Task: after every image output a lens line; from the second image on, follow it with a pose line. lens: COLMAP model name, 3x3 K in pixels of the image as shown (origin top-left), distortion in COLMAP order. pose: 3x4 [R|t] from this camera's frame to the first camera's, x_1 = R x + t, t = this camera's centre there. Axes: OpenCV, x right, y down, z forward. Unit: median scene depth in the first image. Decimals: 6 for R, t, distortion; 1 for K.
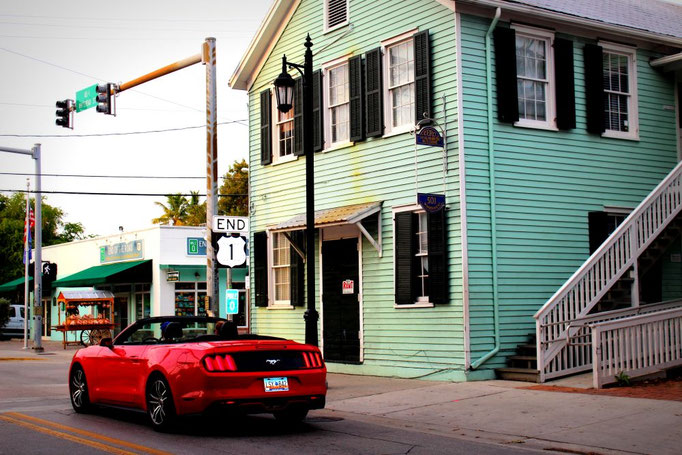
lens RADIAL K [[1022.5, 0, 341.2], [0, 1022.5, 227.5], [0, 0, 1]] dist [-0.022122, 0.000000]
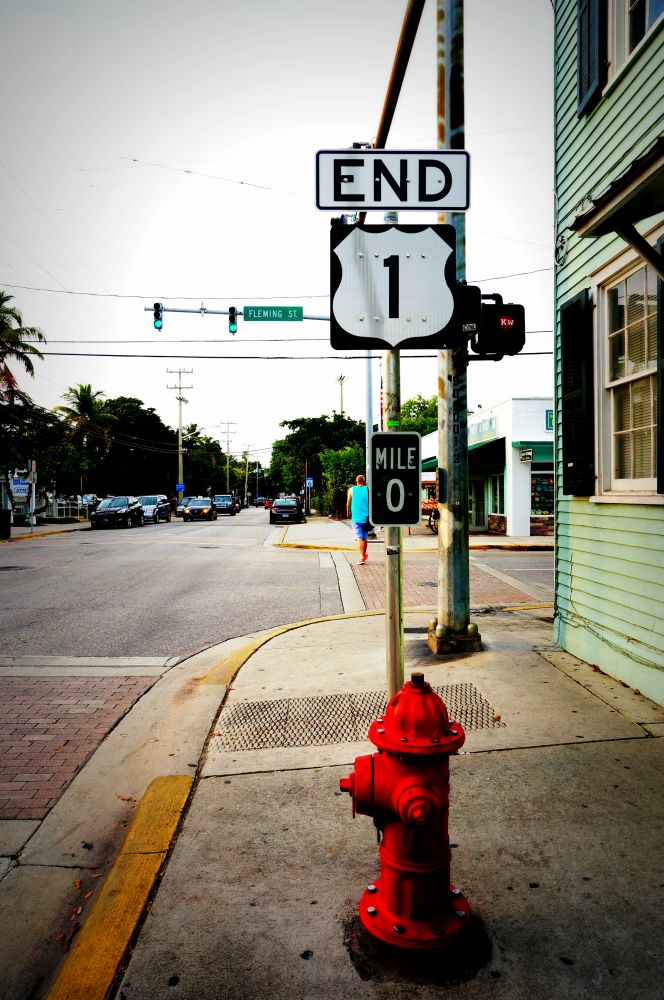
lens RADIAL K [[675.2, 0, 331.8], [0, 675.2, 497.8], [0, 0, 1]] dist [-0.007747, -0.000667]
pose [[0.860414, 0.013445, -0.509419, -0.029030], [0.032669, 0.996140, 0.081470, 0.054688], [0.508548, -0.086740, 0.856653, 0.736544]]
